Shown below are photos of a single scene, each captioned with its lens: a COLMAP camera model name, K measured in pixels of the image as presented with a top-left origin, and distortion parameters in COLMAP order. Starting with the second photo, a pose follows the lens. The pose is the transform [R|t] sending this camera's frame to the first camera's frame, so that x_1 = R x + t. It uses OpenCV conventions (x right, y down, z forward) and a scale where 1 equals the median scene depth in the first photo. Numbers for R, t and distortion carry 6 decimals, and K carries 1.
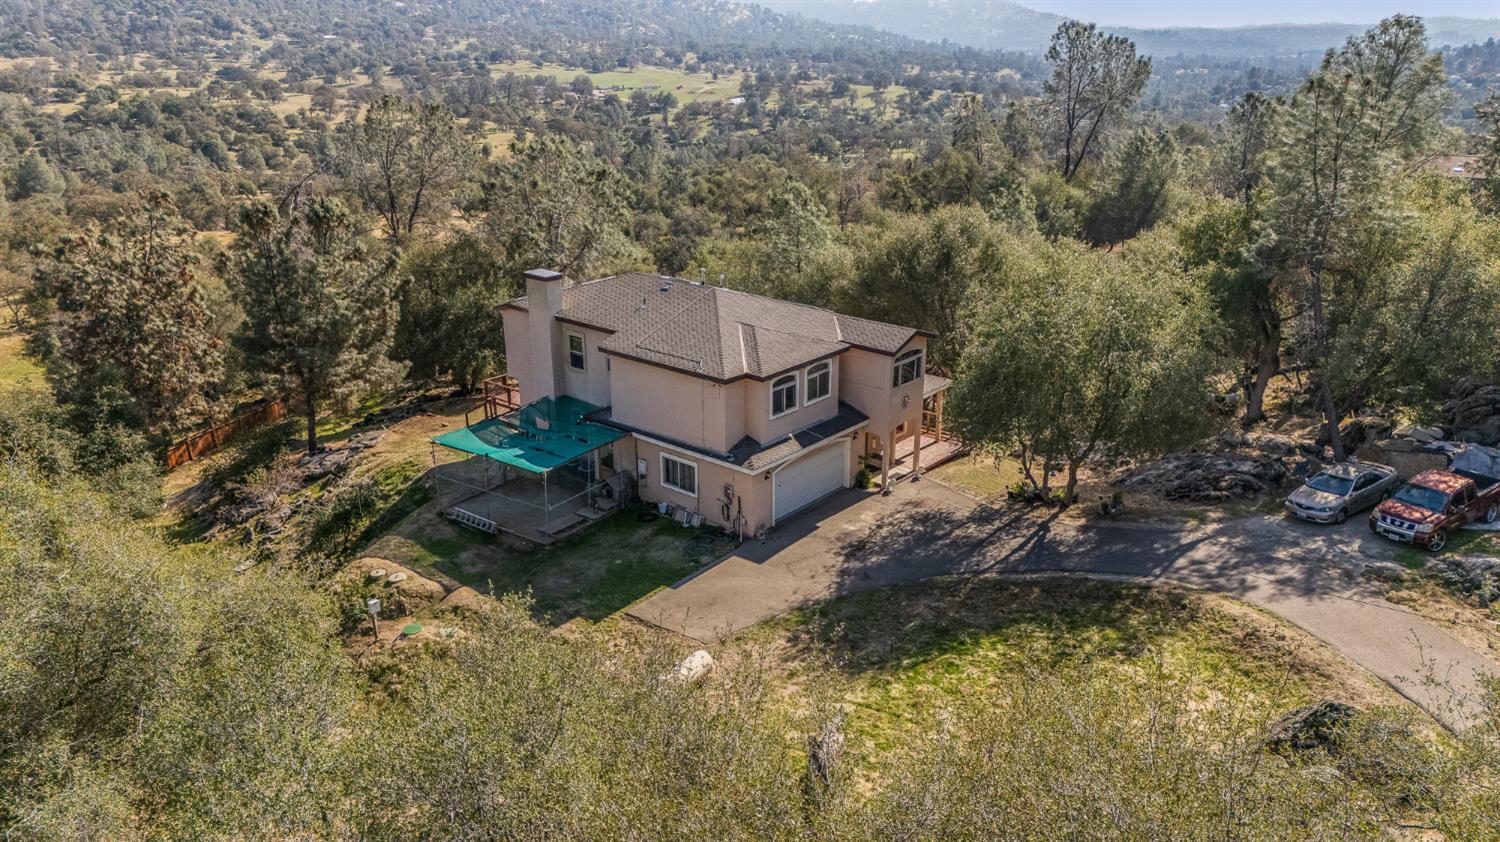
lens RADIAL K [[1099.3, 0, 750.8], [0, 1099.3, 414.3], [0, 0, 1]] dist [0.060197, -0.049659]
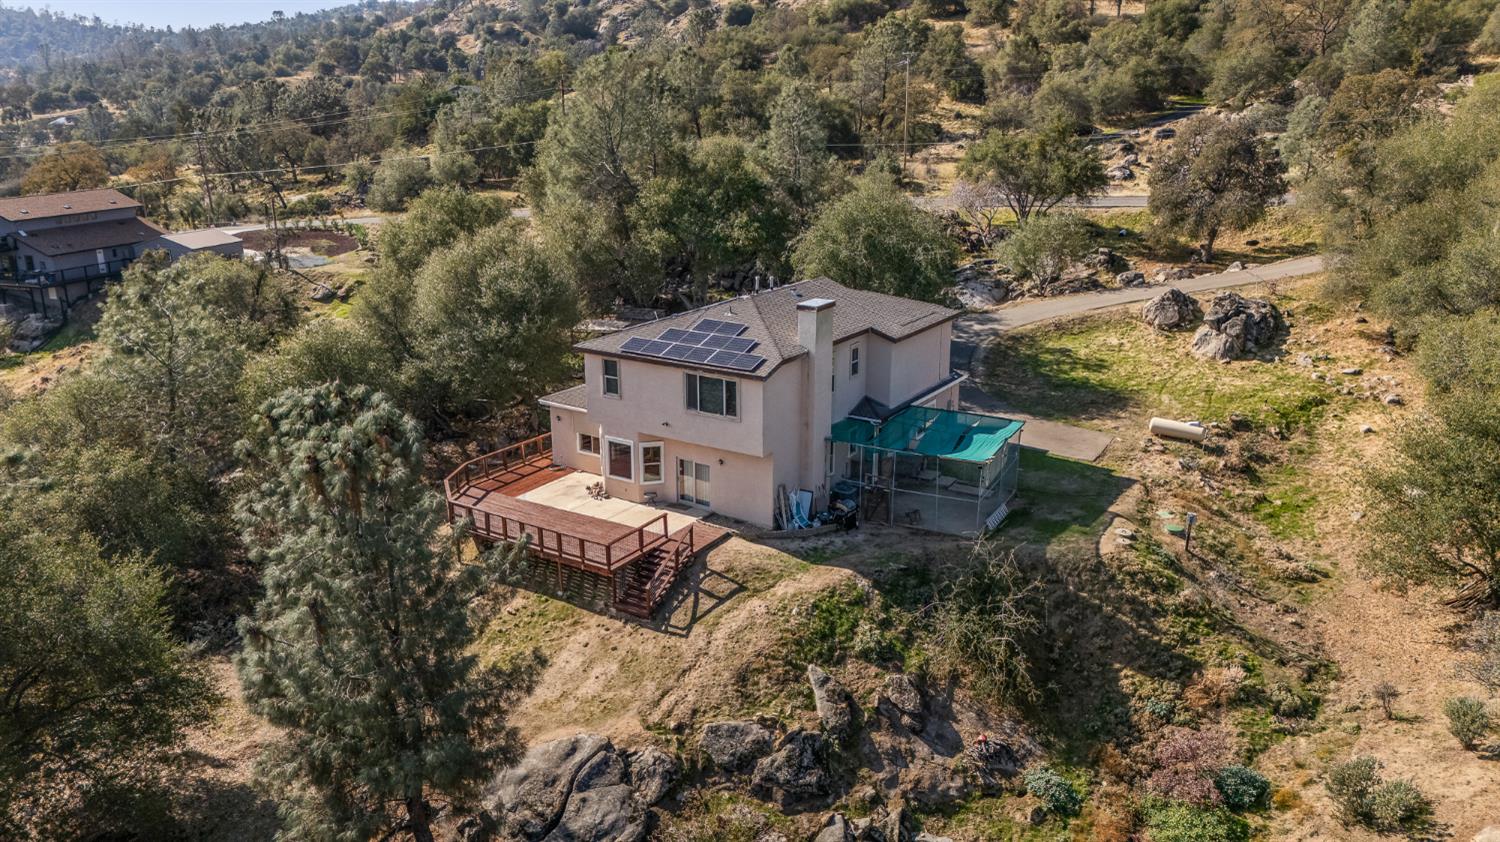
lens RADIAL K [[1099.3, 0, 755.5], [0, 1099.3, 421.6], [0, 0, 1]] dist [0.060197, -0.049659]
pose [[-0.133925, -0.283711, 0.949511, -0.857711], [0.337382, 0.887853, 0.312874, -0.276968], [-0.931793, 0.362250, -0.023187, 0.892592]]
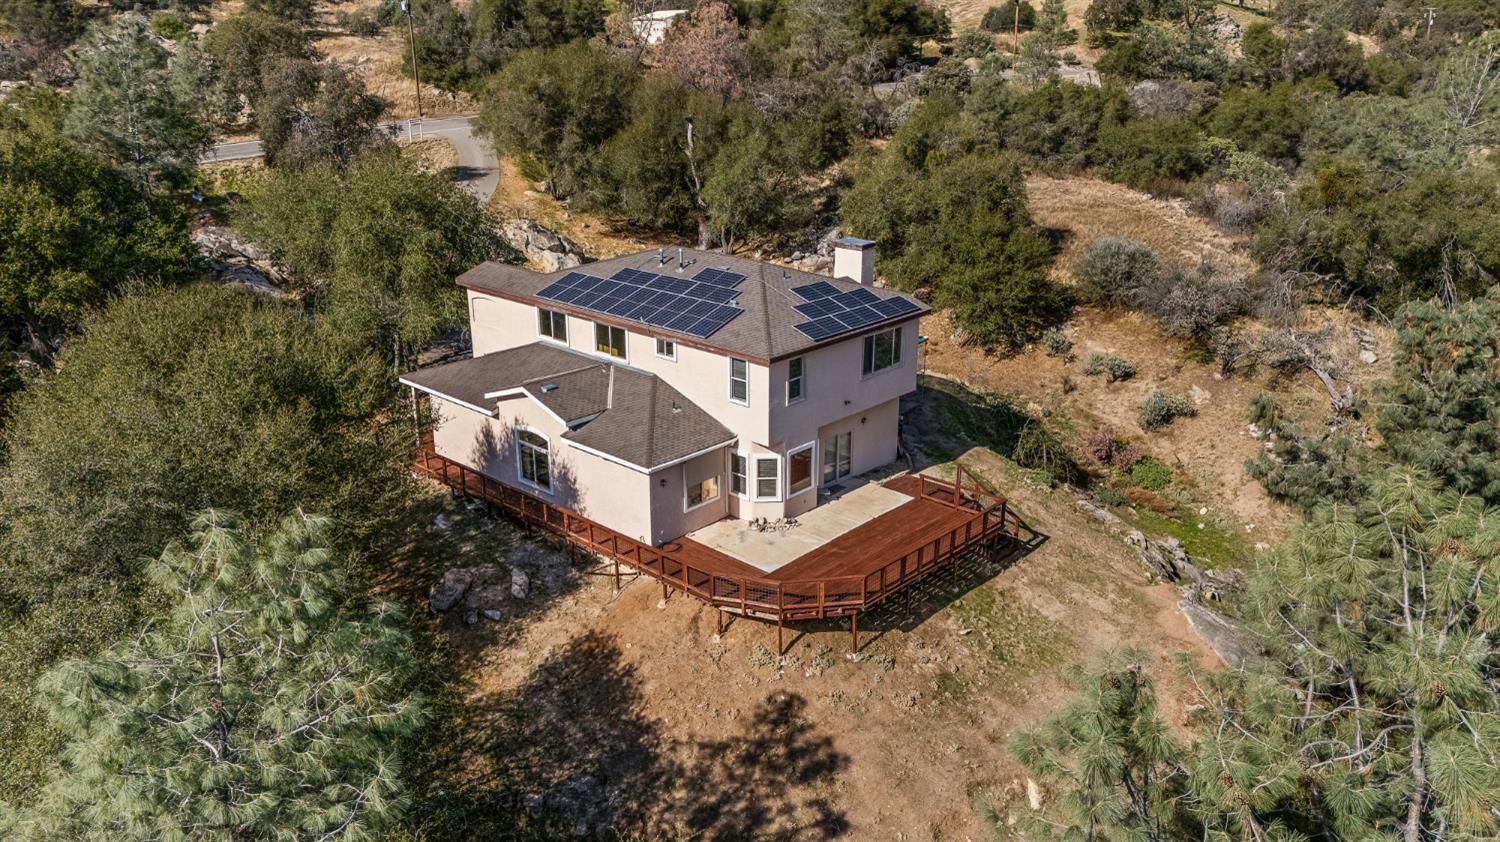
lens RADIAL K [[1099.3, 0, 753.9], [0, 1099.3, 427.5], [0, 0, 1]] dist [0.060197, -0.049659]
pose [[-0.999221, -0.012276, 0.037493, -0.113400], [0.014357, 0.772039, 0.635412, -0.484757], [-0.036746, 0.635456, -0.771262, 1.469432]]
